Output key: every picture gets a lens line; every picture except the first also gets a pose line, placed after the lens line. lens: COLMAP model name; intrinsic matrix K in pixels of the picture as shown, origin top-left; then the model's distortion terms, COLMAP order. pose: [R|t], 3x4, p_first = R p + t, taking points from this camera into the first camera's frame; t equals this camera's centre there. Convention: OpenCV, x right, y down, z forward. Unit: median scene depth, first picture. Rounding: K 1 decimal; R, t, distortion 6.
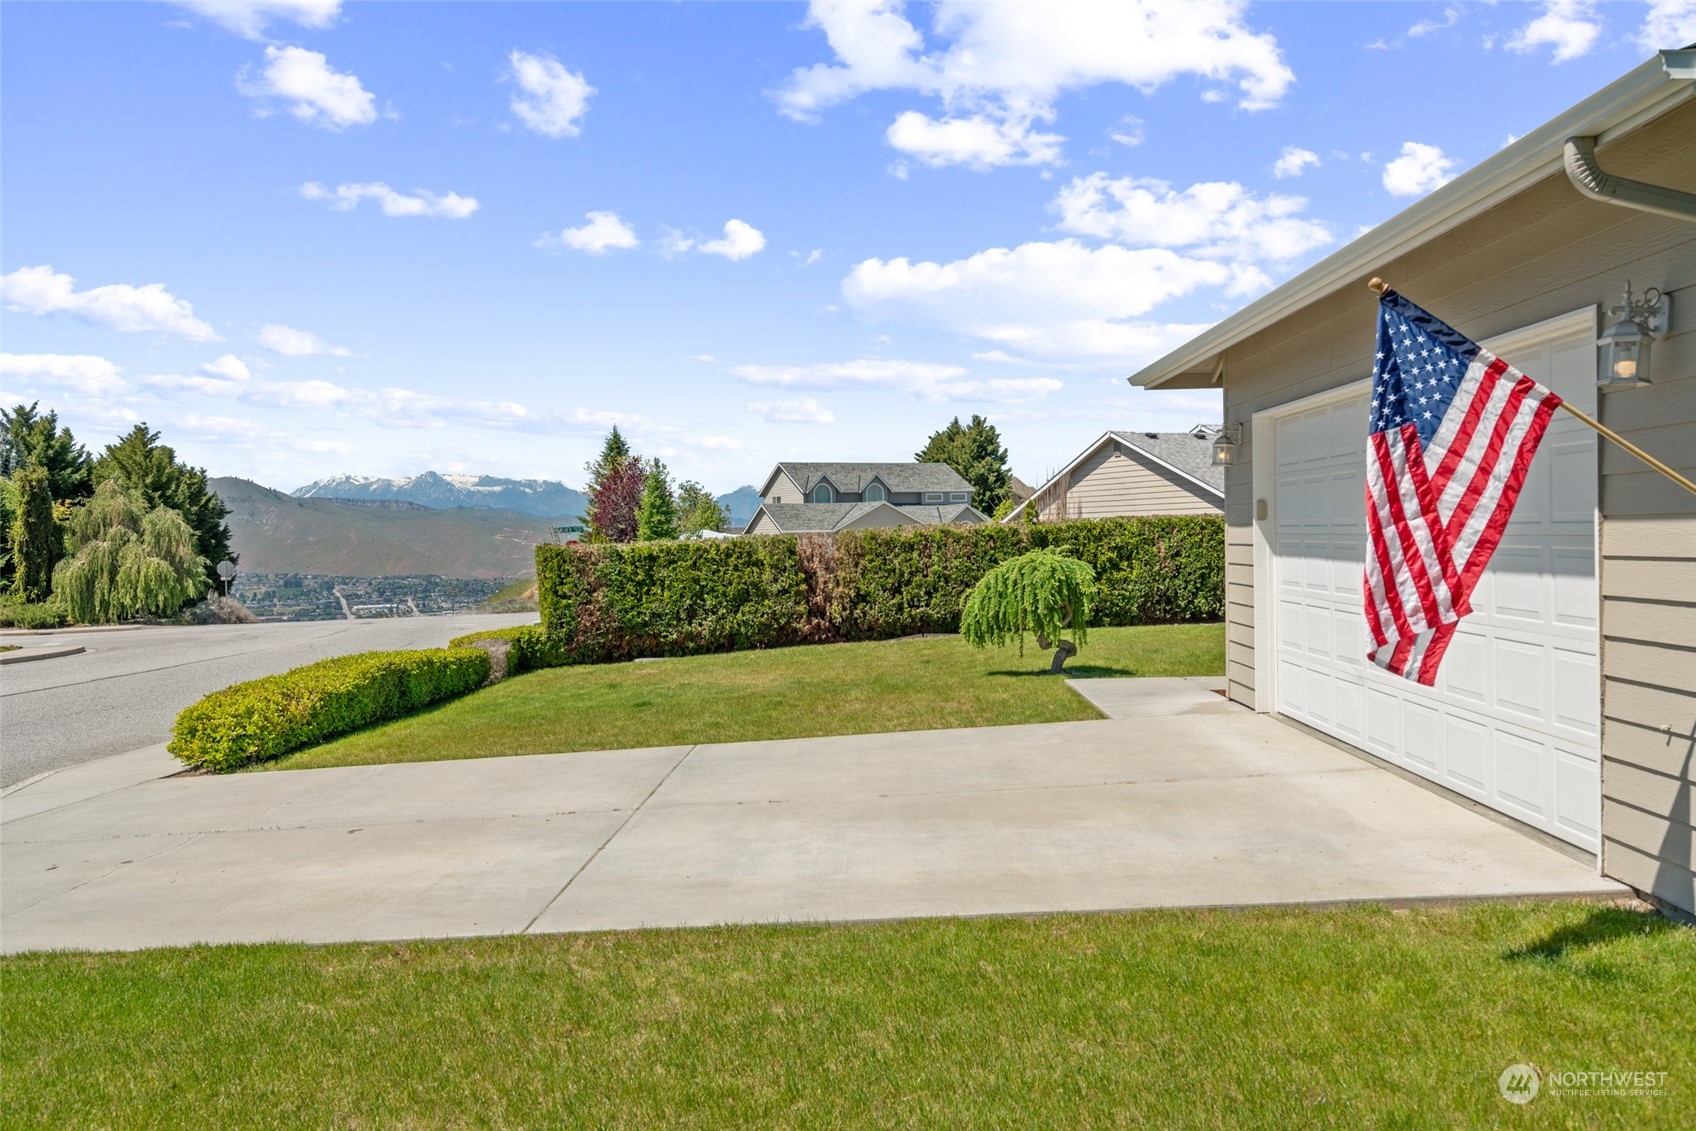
lens RADIAL K [[1263.8, 0, 848.0], [0, 1263.8, 565.5], [0, 0, 1]] dist [0.000110, -0.000041]
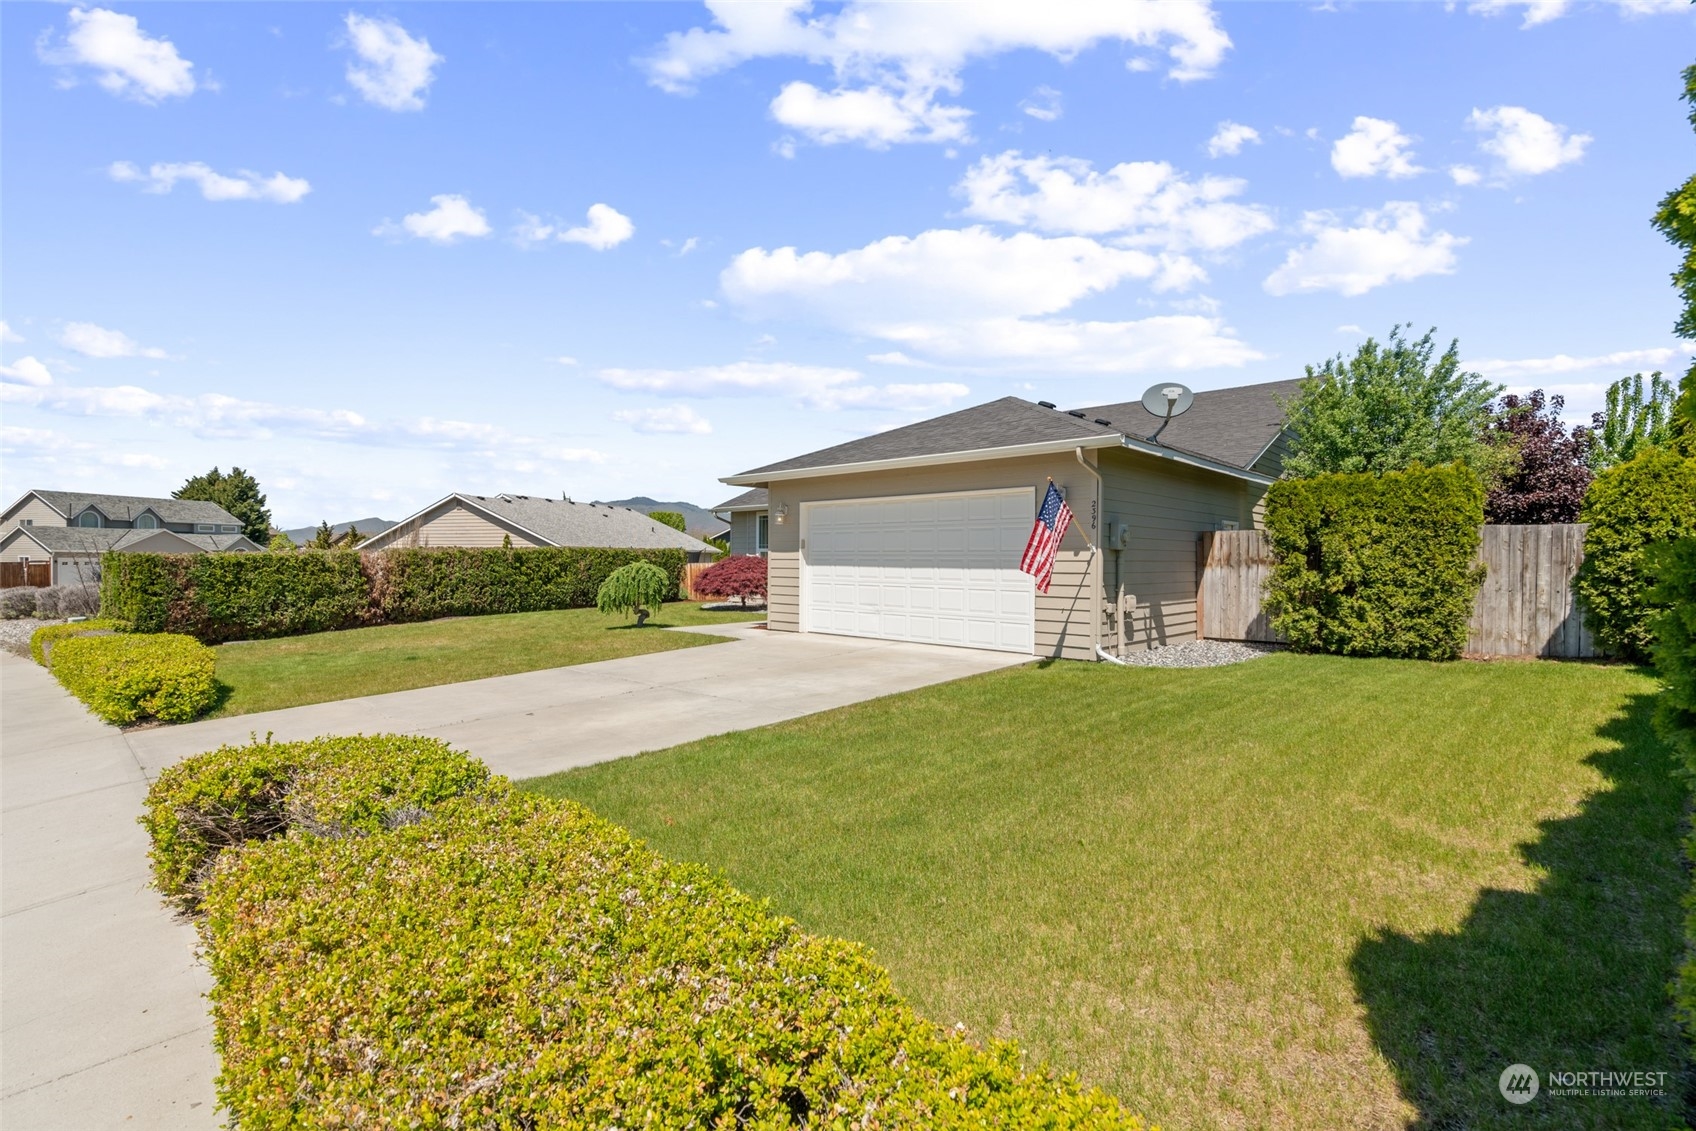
lens RADIAL K [[762.1, 0, 848.0], [0, 762.1, 565.5], [0, 0, 1]] dist [0.000326, -0.000045]
pose [[0.657307, 0.019576, 0.753368, -0.329531], [-0.000104, 0.999665, -0.025885, 0.015201], [-0.753623, 0.016936, 0.657089, 0.009571]]
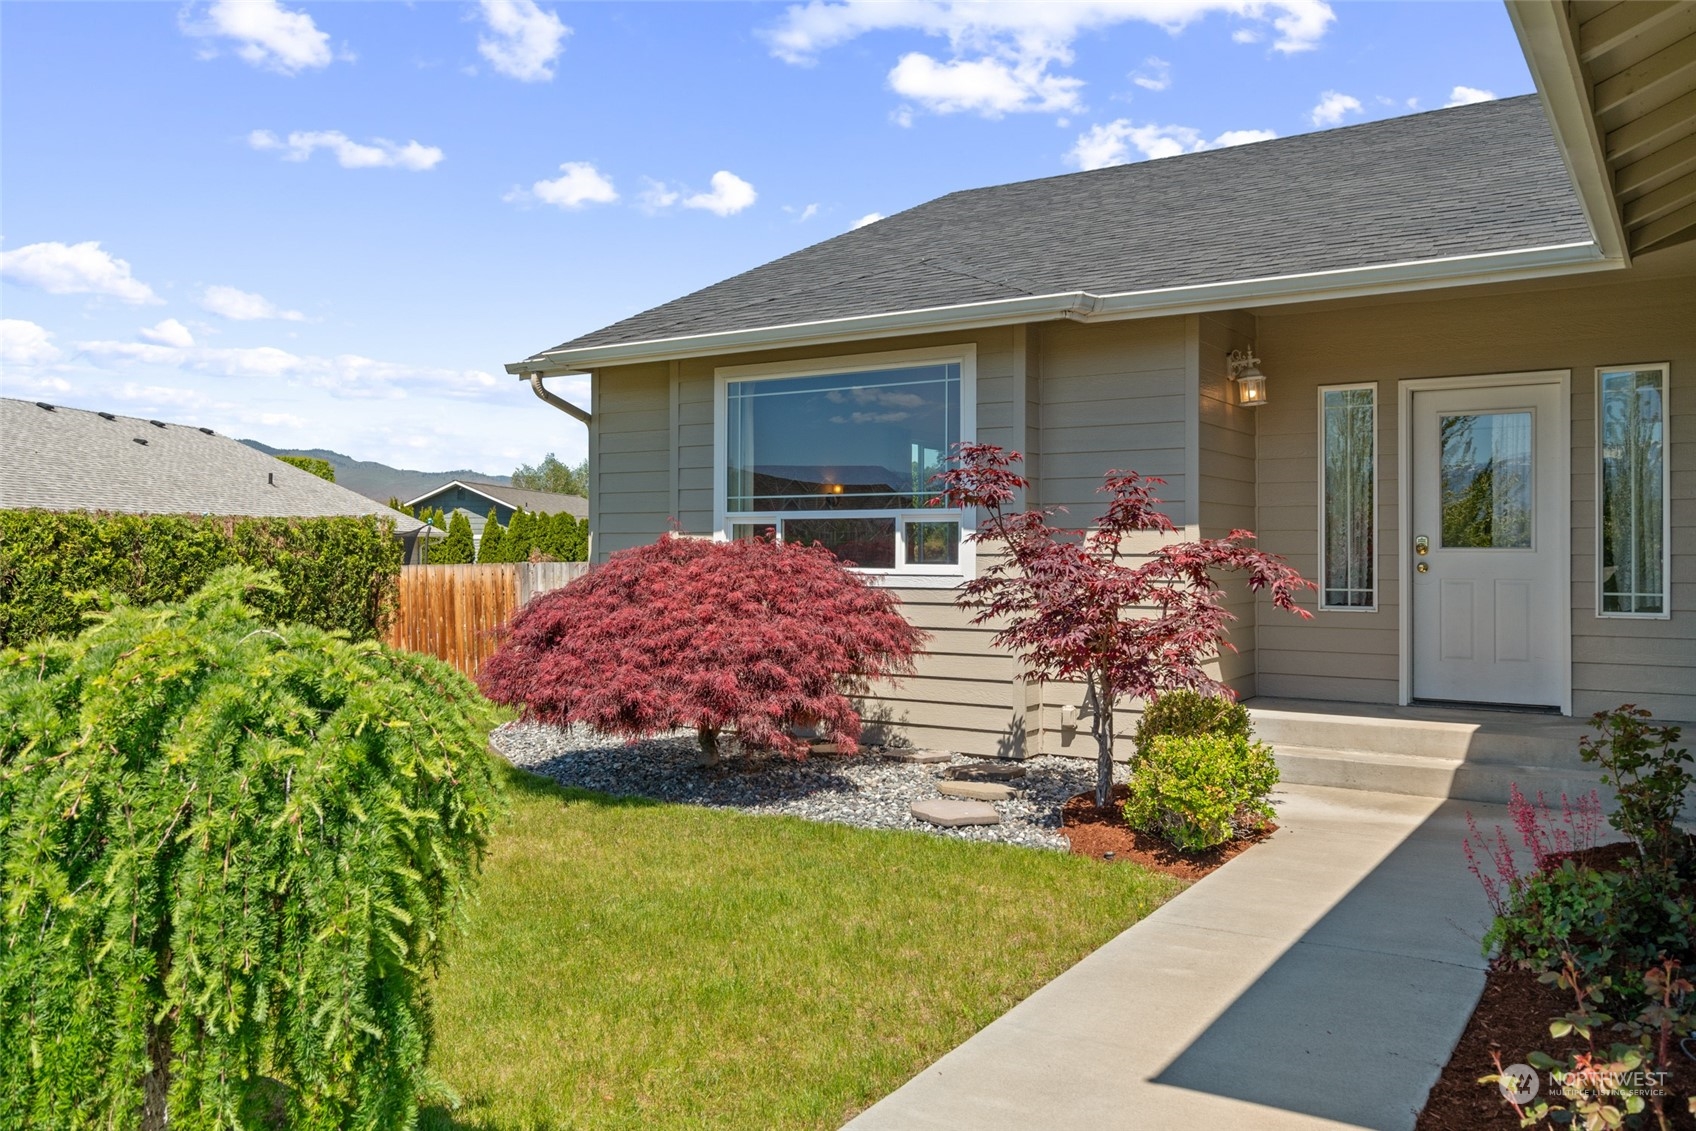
lens RADIAL K [[1323.1, 0, 848.0], [0, 1323.1, 565.5], [0, 0, 1]] dist [-0.003621, -0.001304]
pose [[0.519647, 0.016900, 0.854214, 0.034287], [0.003568, 0.999753, -0.021951, -0.007232], [-0.854373, 0.014455, 0.519458, 0.550194]]
